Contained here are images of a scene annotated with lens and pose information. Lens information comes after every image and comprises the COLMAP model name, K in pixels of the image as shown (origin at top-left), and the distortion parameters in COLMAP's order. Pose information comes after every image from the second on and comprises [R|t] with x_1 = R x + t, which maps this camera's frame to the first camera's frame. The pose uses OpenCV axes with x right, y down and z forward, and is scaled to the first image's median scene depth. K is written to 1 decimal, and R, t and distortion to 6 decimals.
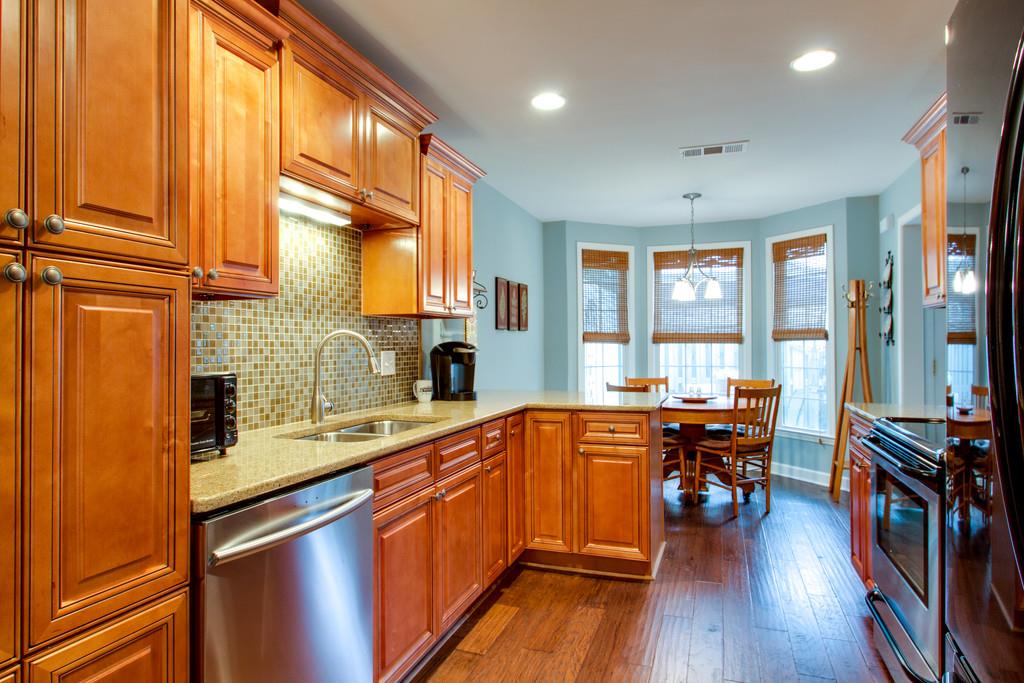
lens RADIAL K [[582.3, 0, 516.3], [0, 582.3, 340.2], [0, 0, 1]] dist [-0.001488, 0.010152]
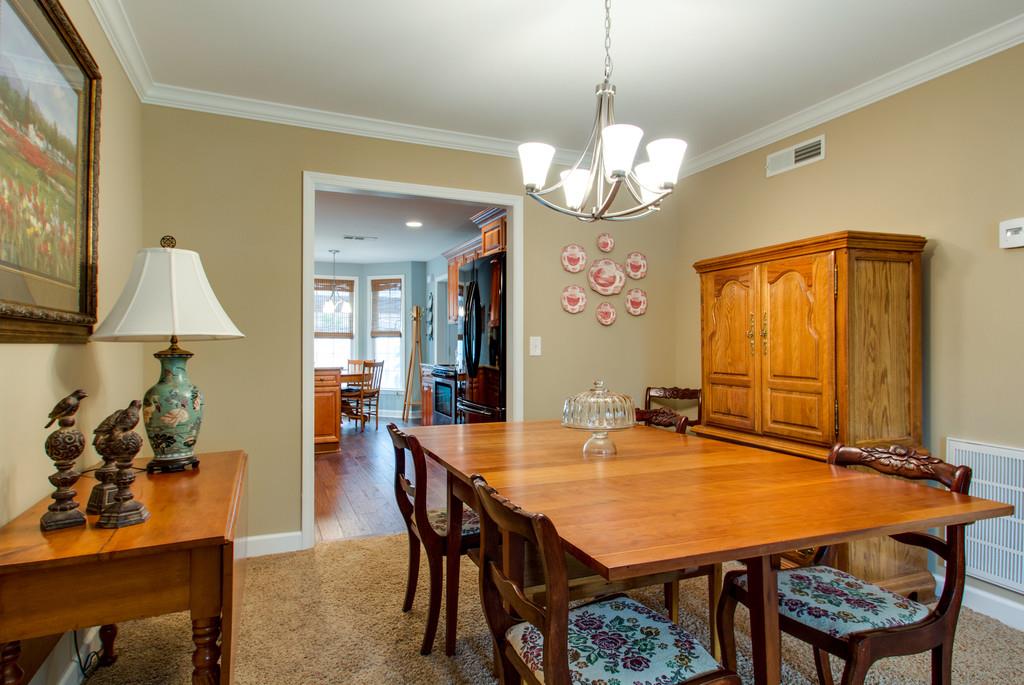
lens RADIAL K [[582.3, 0, 512.7], [0, 582.3, 344.3], [0, 0, 1]] dist [-0.001488, 0.010152]
pose [[0.736236, 0.004694, 0.676709, -0.482221], [-0.010104, 0.999941, 0.004057, 0.011302], [-0.676649, -0.009825, 0.736240, -0.628431]]
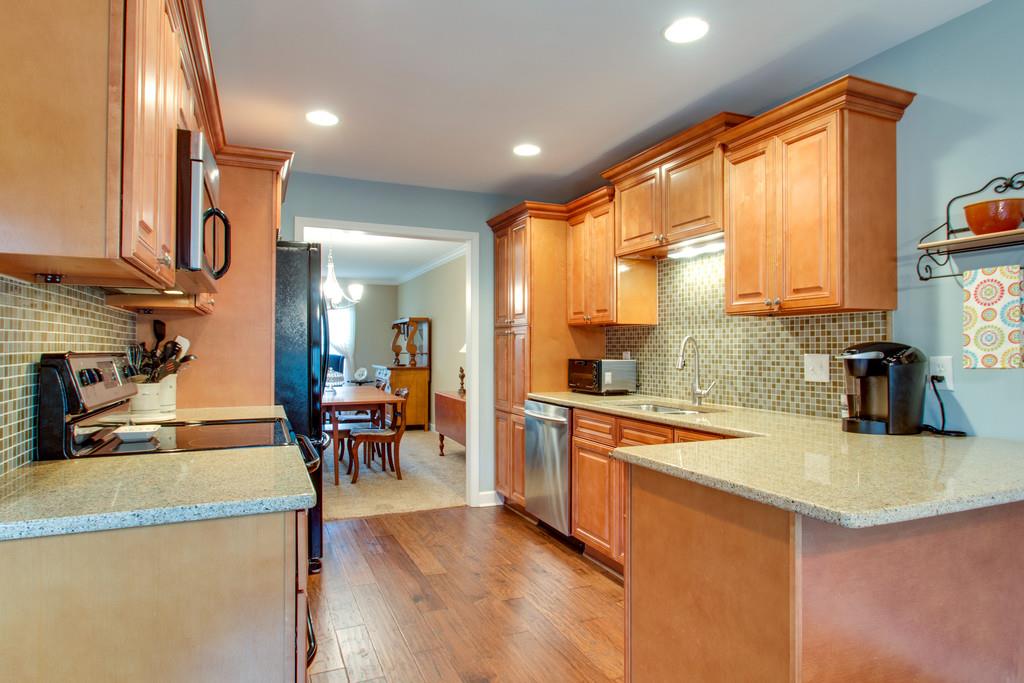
lens RADIAL K [[582.3, 0, 508.5], [0, 582.3, 342.0], [0, 0, 1]] dist [-0.001488, 0.010152]
pose [[-0.739125, -0.002263, -0.673564, 0.476511], [0.008828, 0.999876, -0.013047, 0.005413], [0.673510, -0.015589, -0.739013, 0.900291]]
